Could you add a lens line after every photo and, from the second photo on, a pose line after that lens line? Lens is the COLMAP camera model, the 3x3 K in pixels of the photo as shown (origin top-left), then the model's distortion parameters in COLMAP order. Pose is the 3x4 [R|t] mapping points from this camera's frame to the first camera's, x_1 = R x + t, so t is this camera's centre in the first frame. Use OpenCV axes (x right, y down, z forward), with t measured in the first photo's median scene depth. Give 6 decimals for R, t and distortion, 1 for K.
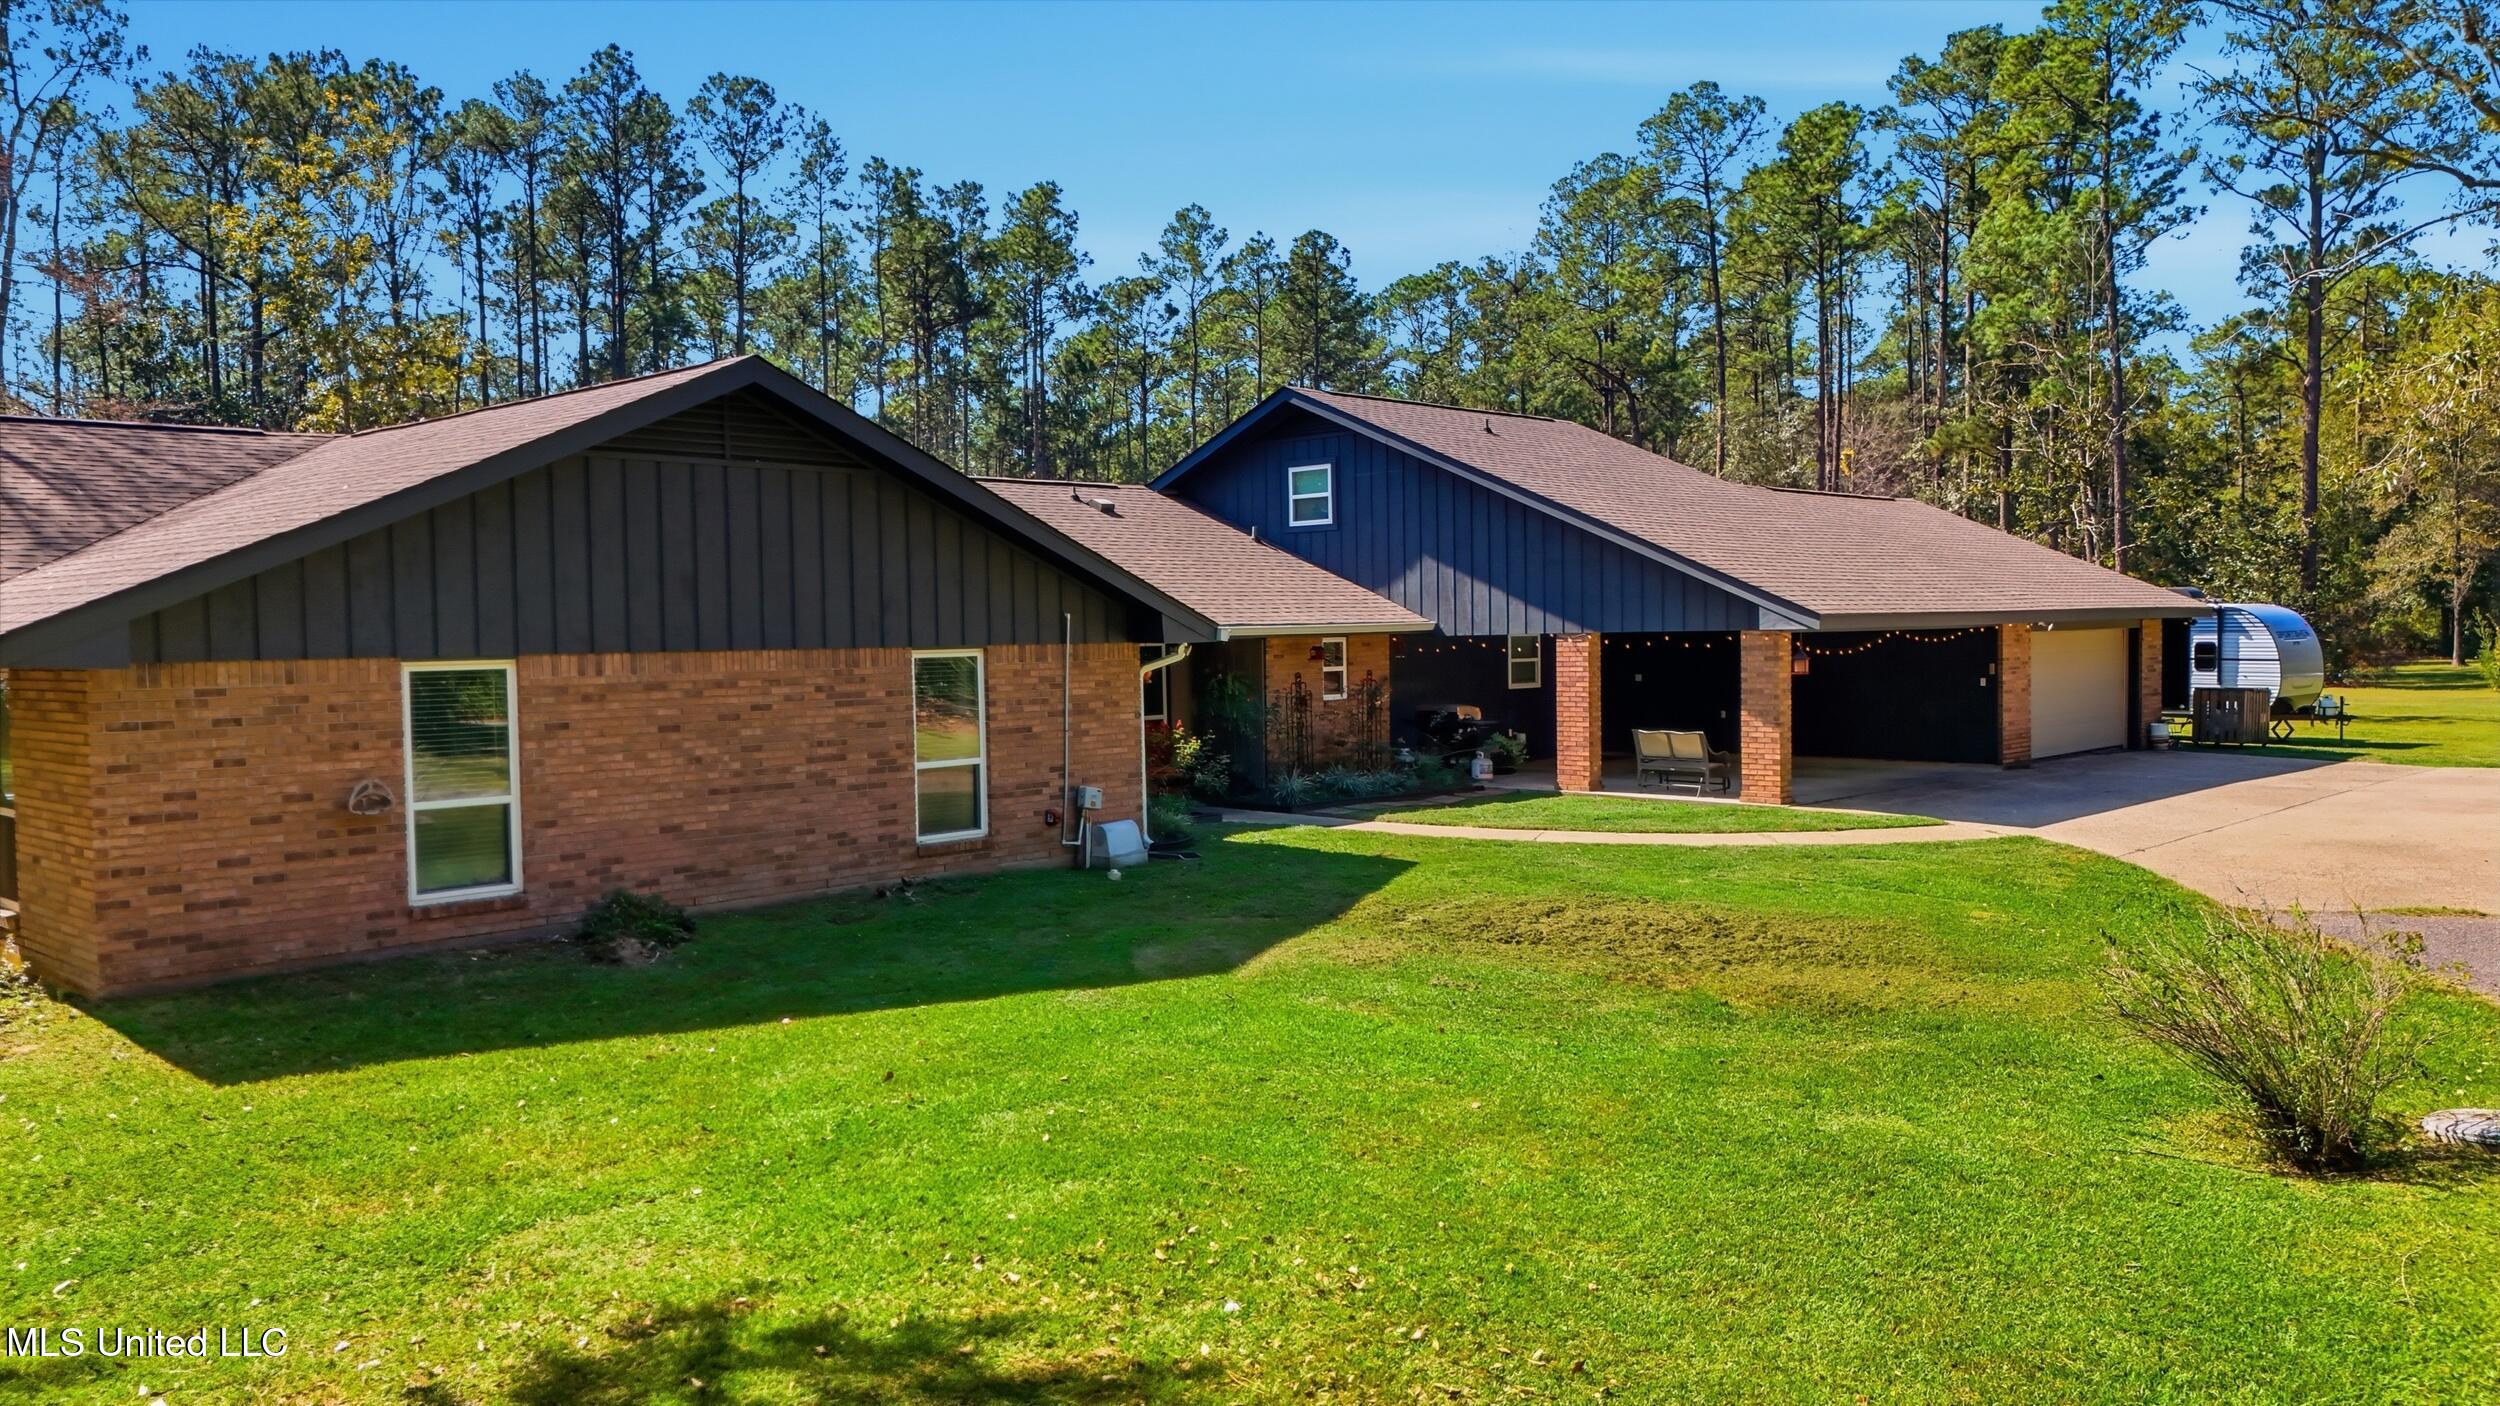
lens RADIAL K [[1892.5, 0, 1243.0], [0, 1892.5, 707.6], [0, 0, 1]] dist [-0.002845, -0.003713]
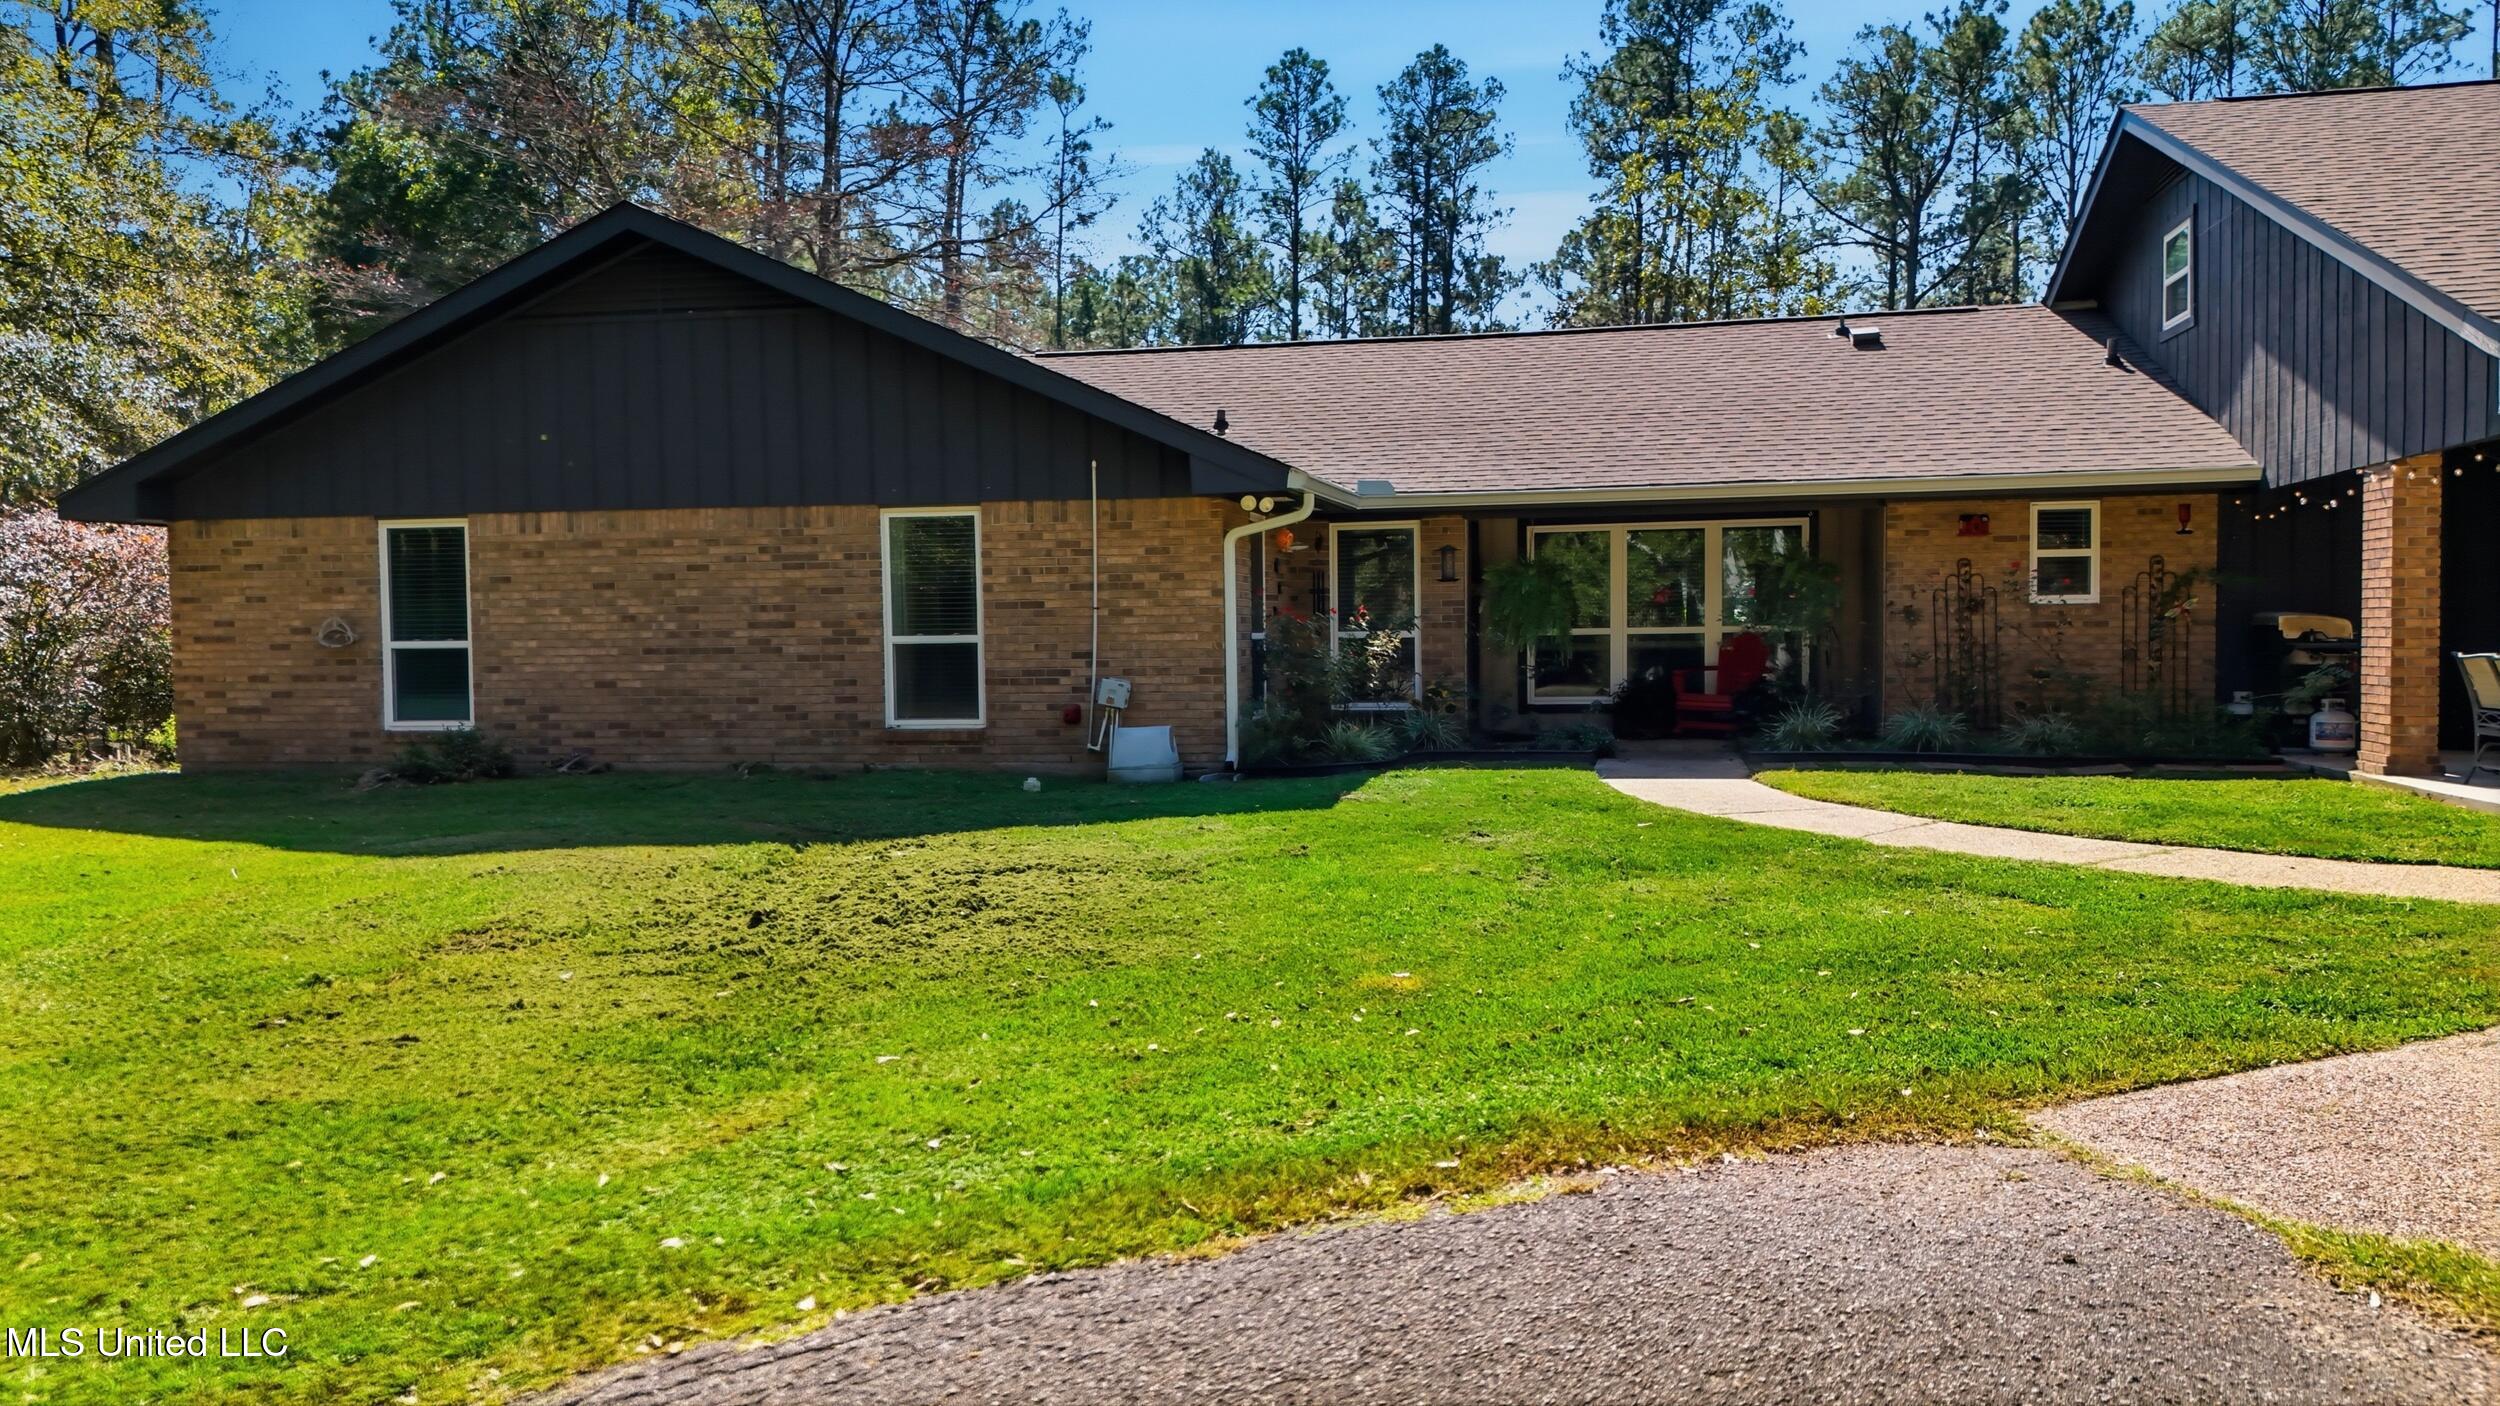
lens RADIAL K [[1892.5, 0, 1243.0], [0, 1892.5, 707.6], [0, 0, 1]] dist [-0.002845, -0.003713]
pose [[0.526290, 0.053895, -0.848596, 0.745406], [-0.032802, 0.998533, 0.043074, 0.021299], [0.849672, 0.005166, 0.527285, 0.751702]]
